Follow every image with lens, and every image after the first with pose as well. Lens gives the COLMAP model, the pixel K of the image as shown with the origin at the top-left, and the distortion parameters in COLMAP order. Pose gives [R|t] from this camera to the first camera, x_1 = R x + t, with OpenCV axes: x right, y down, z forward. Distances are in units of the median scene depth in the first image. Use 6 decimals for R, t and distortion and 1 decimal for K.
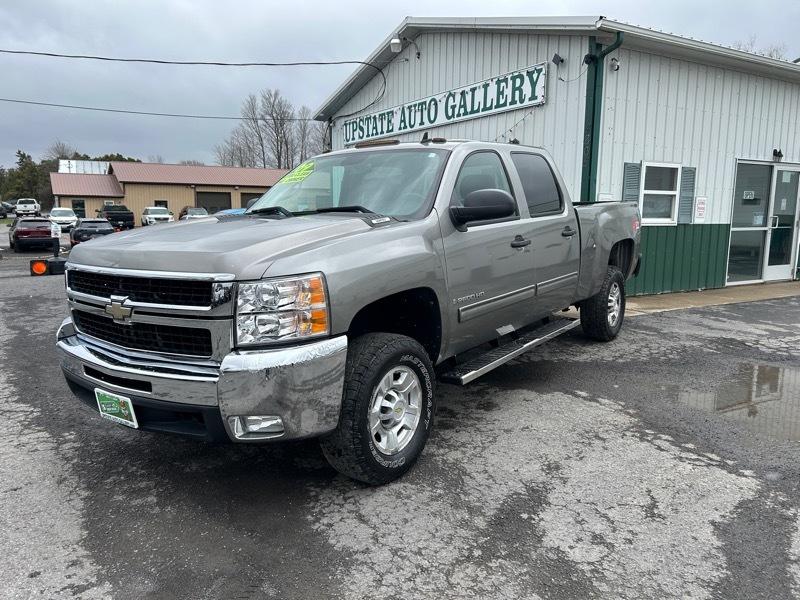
lens RADIAL K [[599.8, 0, 403.0], [0, 599.8, 298.8], [0, 0, 1]] dist [0.056416, -0.060656]
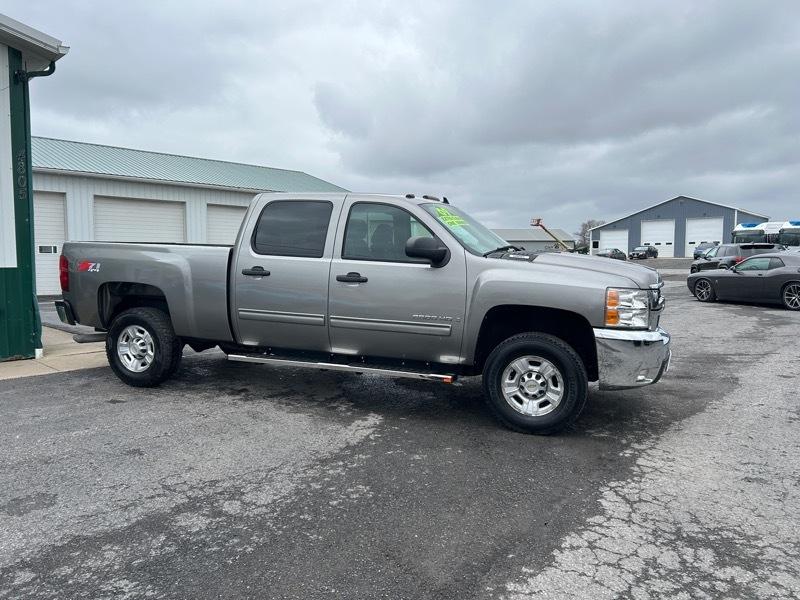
lens RADIAL K [[599.8, 0, 403.0], [0, 599.8, 298.8], [0, 0, 1]] dist [0.056416, -0.060656]
pose [[-0.263884, -0.066114, 0.962286, -0.591263], [0.139186, 0.984596, 0.105816, -0.086805], [-0.954459, 0.161860, -0.250617, 0.649330]]
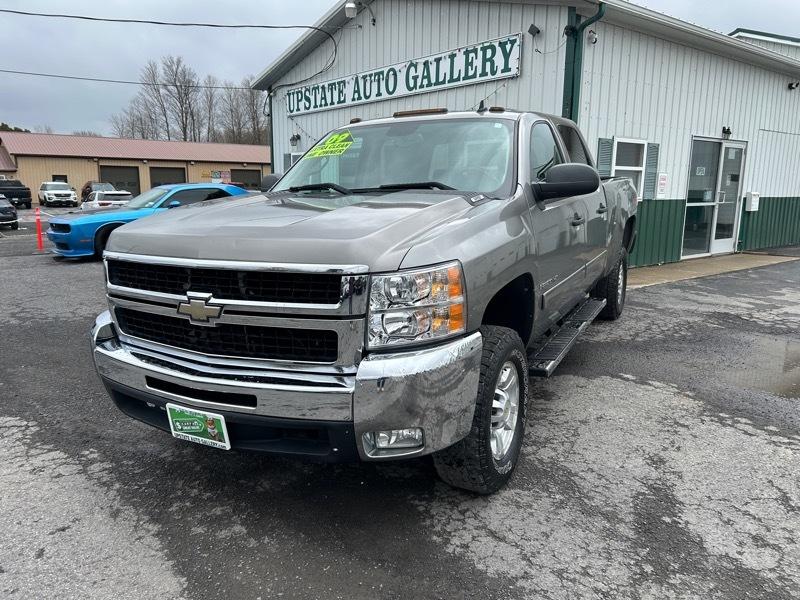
lens RADIAL K [[601.0, 0, 400.0], [0, 601.0, 300.0], [0, 0, 1]] dist [0.045197, -0.045135]
pose [[0.990373, -0.026214, 0.135922, -0.093169], [0.020583, 0.998877, 0.042671, -0.007156], [-0.136888, -0.039463, 0.989800, 0.043445]]
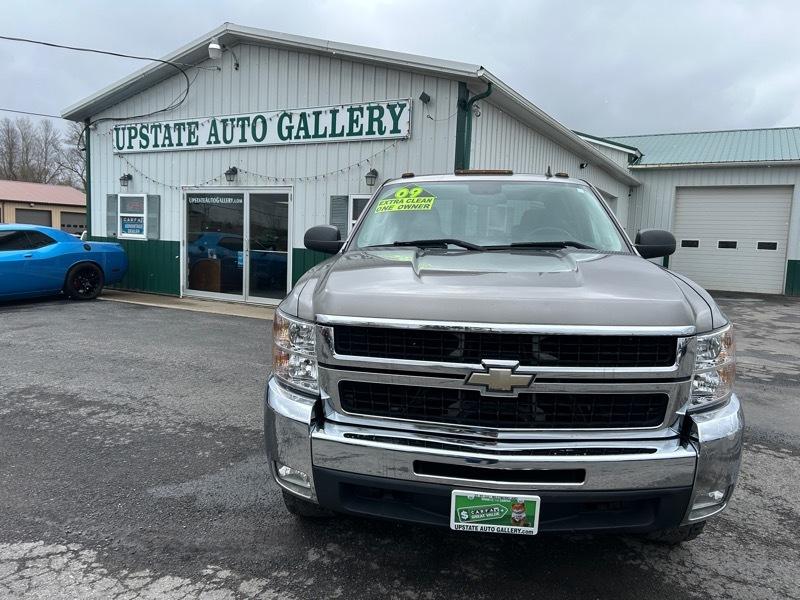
lens RADIAL K [[599.8, 0, 403.0], [0, 599.8, 298.8], [0, 0, 1]] dist [0.056416, -0.060656]
pose [[0.863061, -0.022015, 0.504619, -0.284354], [0.042001, 0.998718, -0.028263, -0.019327], [-0.503350, 0.045588, 0.862879, 0.124450]]
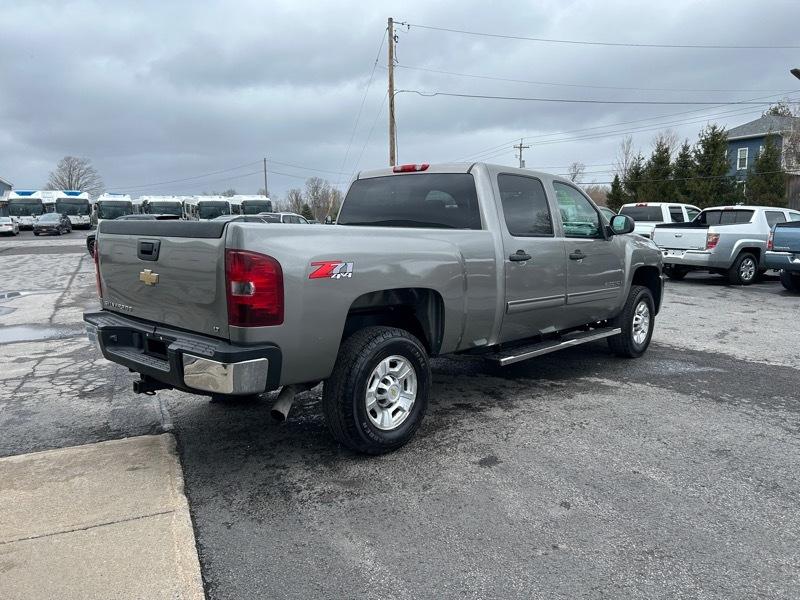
lens RADIAL K [[601.0, 0, 400.0], [0, 601.0, 300.0], [0, 0, 1]] dist [0.045197, -0.045135]
pose [[-0.991996, -0.001577, 0.126261, 0.015791], [0.033217, 0.961443, 0.272990, -0.172074], [-0.121824, 0.274999, -0.953695, 1.113443]]
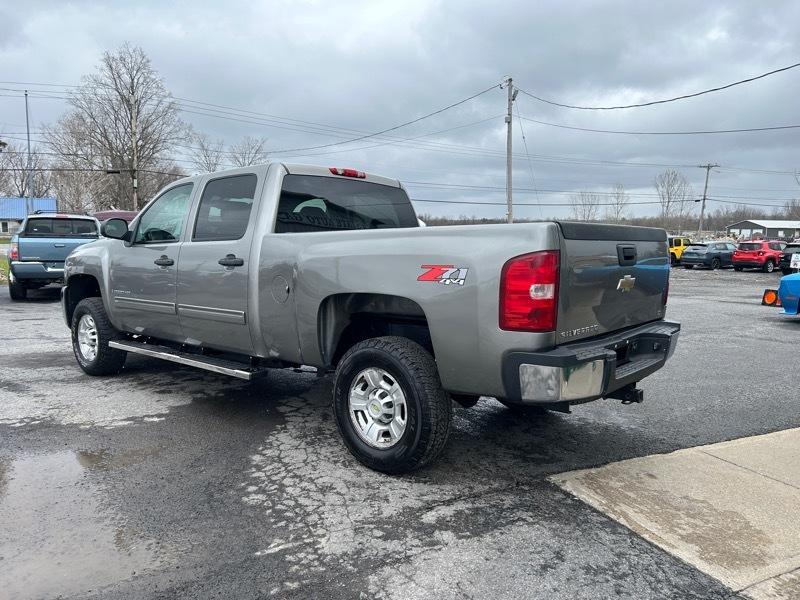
lens RADIAL K [[599.8, 0, 403.0], [0, 599.8, 298.8], [0, 0, 1]] dist [0.056416, -0.060656]
pose [[-0.089838, 0.109611, -0.989906, 0.575675], [-0.147461, 0.981507, 0.122064, -0.104254], [0.984979, 0.156939, -0.072013, 0.680777]]
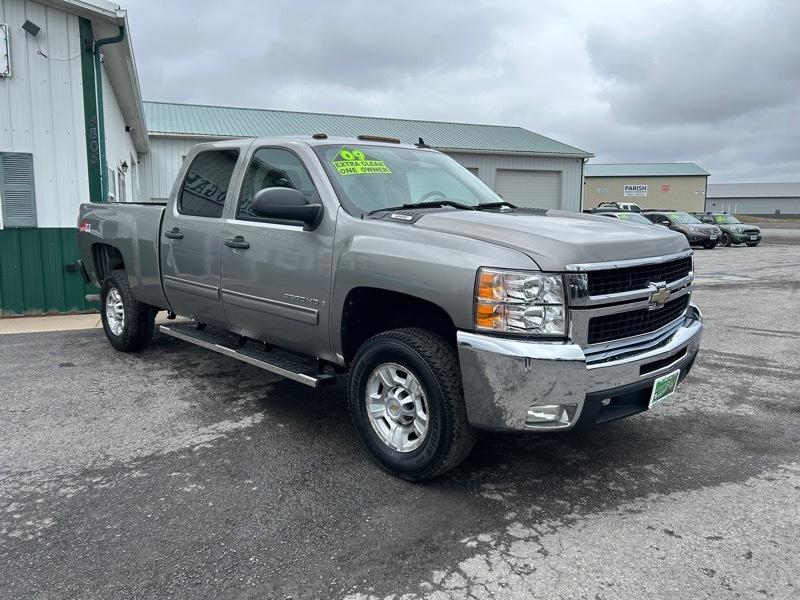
lens RADIAL K [[607.5, 0, 395.9], [0, 607.5, 287.8], [0, 0, 1]] dist [0.050659, -0.056524]
pose [[0.164103, -0.116306, 0.979563, -0.478843], [0.145033, 0.985078, 0.092664, -0.048352], [-0.975723, 0.126862, 0.178522, 0.377452]]
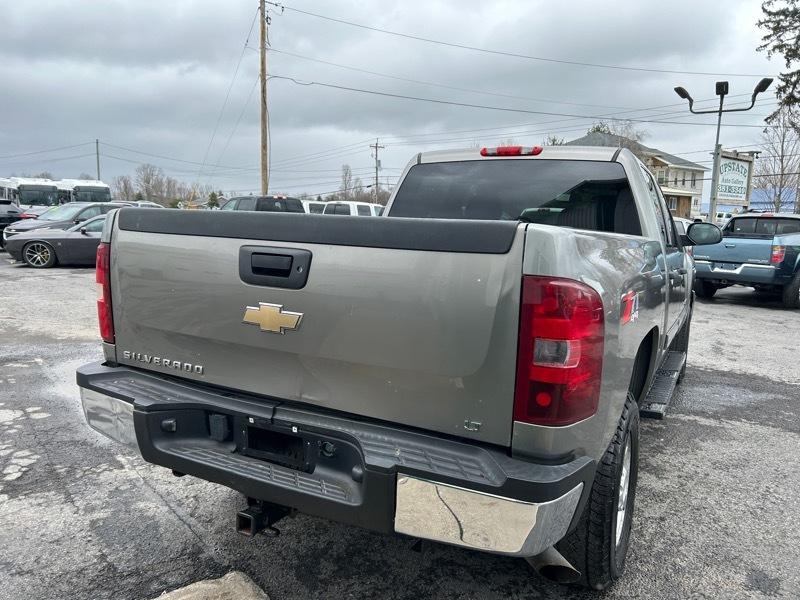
lens RADIAL K [[598.0, 0, 395.6], [0, 598.0, 300.0], [0, 0, 1]] dist [0.067056, -0.073083]
pose [[-0.991805, -0.002014, -0.127746, 0.195994], [-0.037629, 0.960130, 0.277011, -0.151694], [0.122095, 0.279548, -0.952337, 0.969839]]
